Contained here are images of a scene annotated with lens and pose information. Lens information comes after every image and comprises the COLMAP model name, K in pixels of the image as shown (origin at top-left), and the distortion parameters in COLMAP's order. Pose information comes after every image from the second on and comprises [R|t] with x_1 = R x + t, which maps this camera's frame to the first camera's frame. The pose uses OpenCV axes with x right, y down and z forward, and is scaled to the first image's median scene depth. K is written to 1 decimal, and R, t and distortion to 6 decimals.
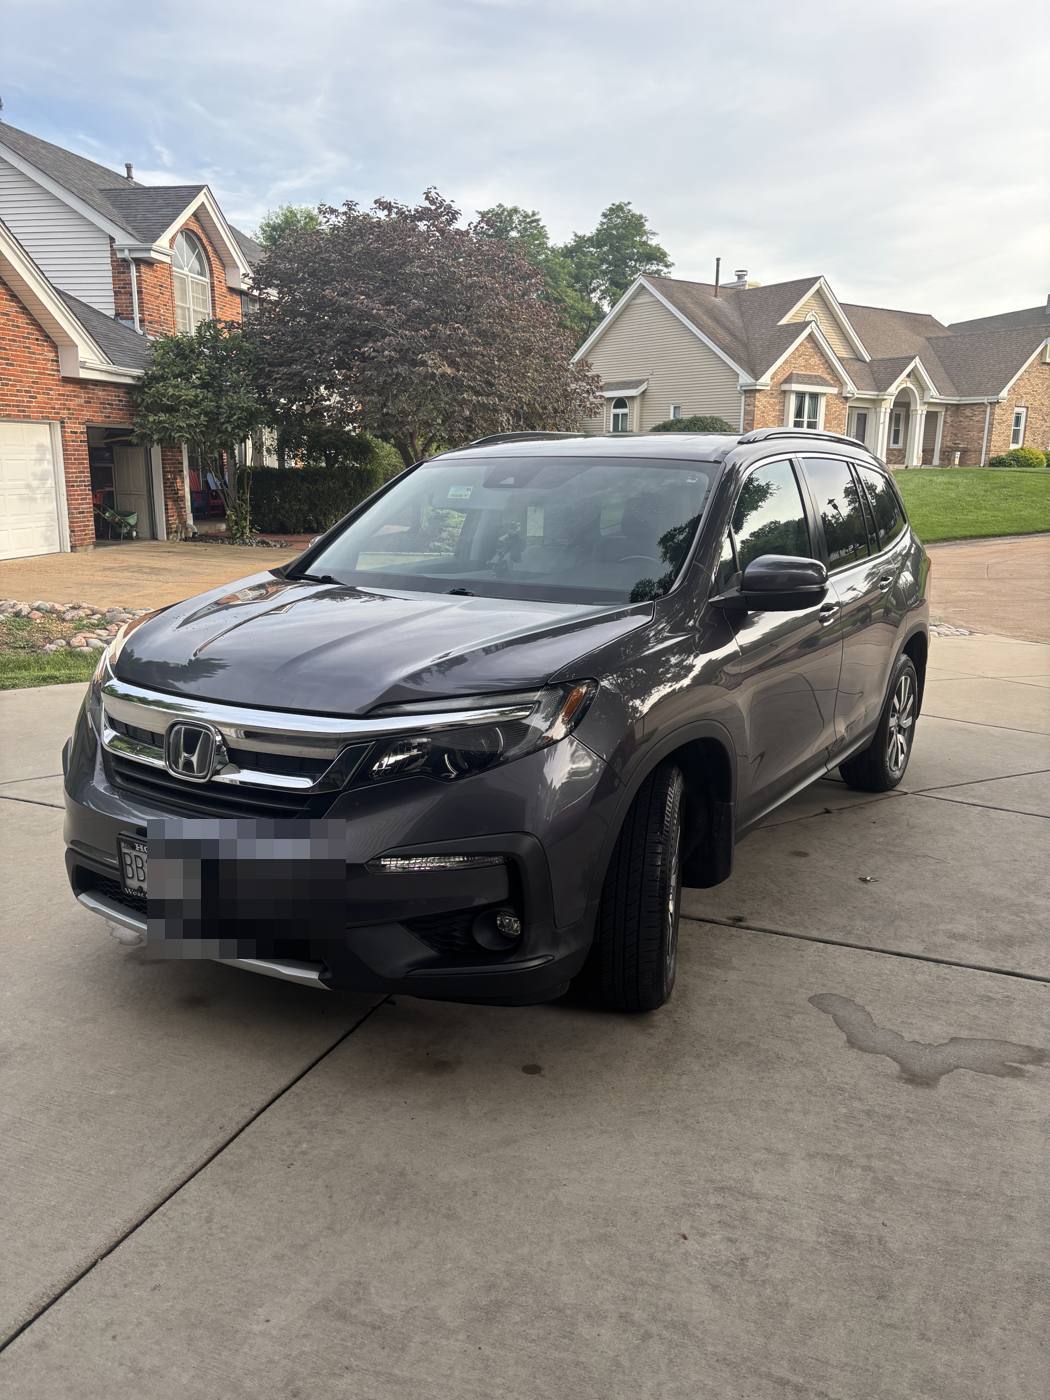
lens RADIAL K [[1043.0, 0, 523.4], [0, 1043.0, 706.7], [0, 0, 1]] dist [0.002394, 0.004371]
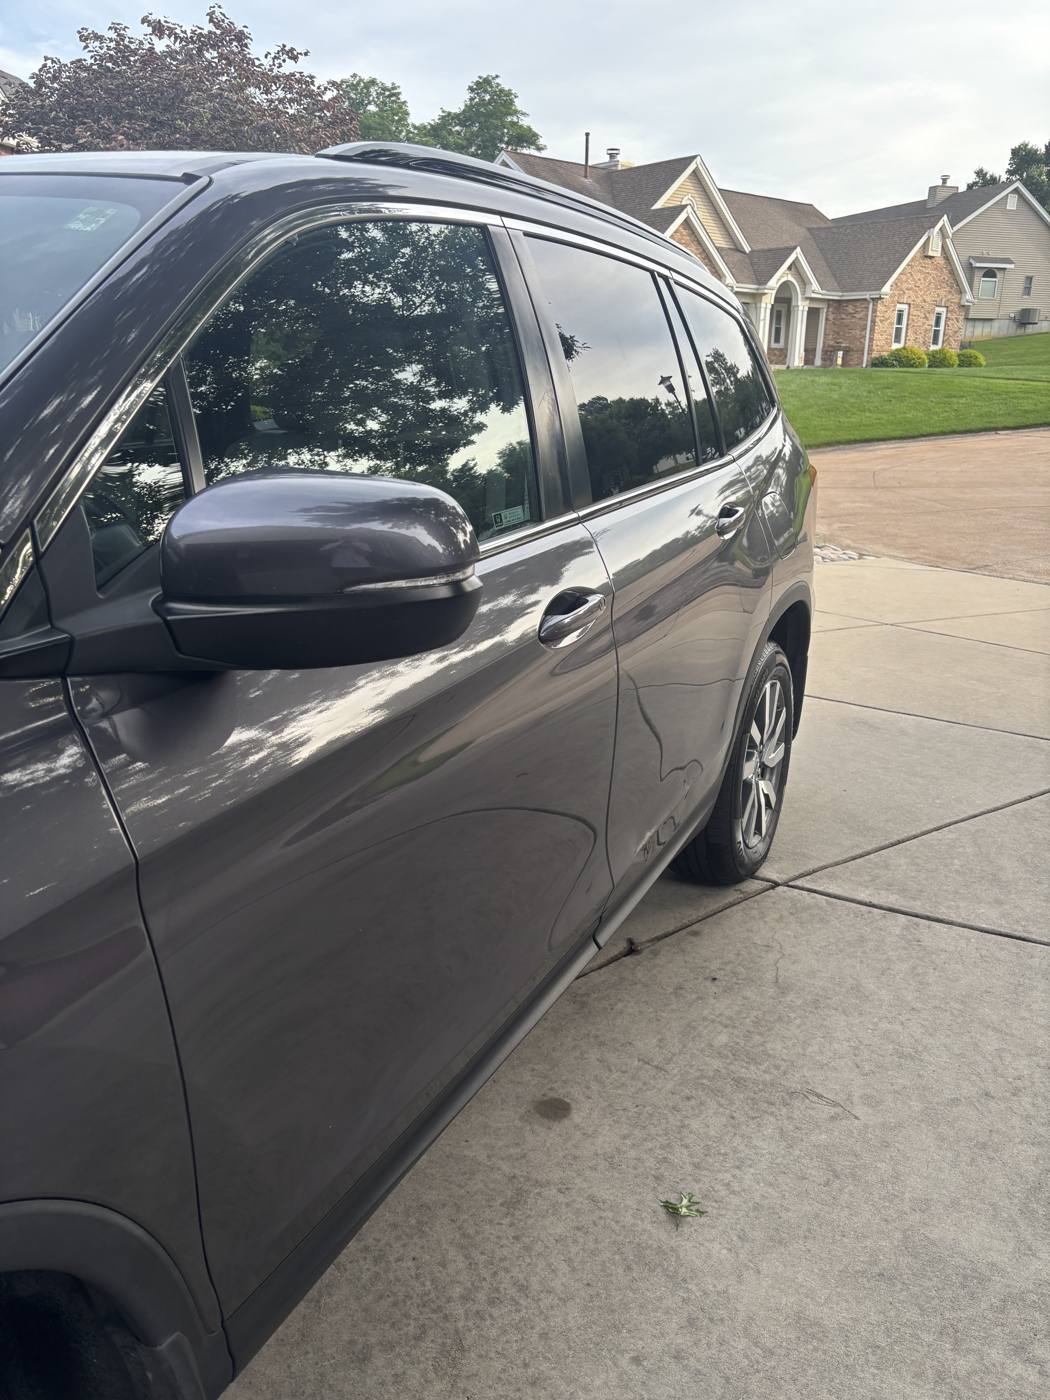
lens RADIAL K [[1084.5, 0, 525.0], [0, 1084.5, 700.0], [0, 0, 1]] dist [0.044322, -0.065548]
pose [[0.993266, -0.032588, 0.111176, 0.044238], [0.024874, 0.997231, 0.070080, -0.016761], [-0.113152, -0.066843, 0.991327, 0.113862]]
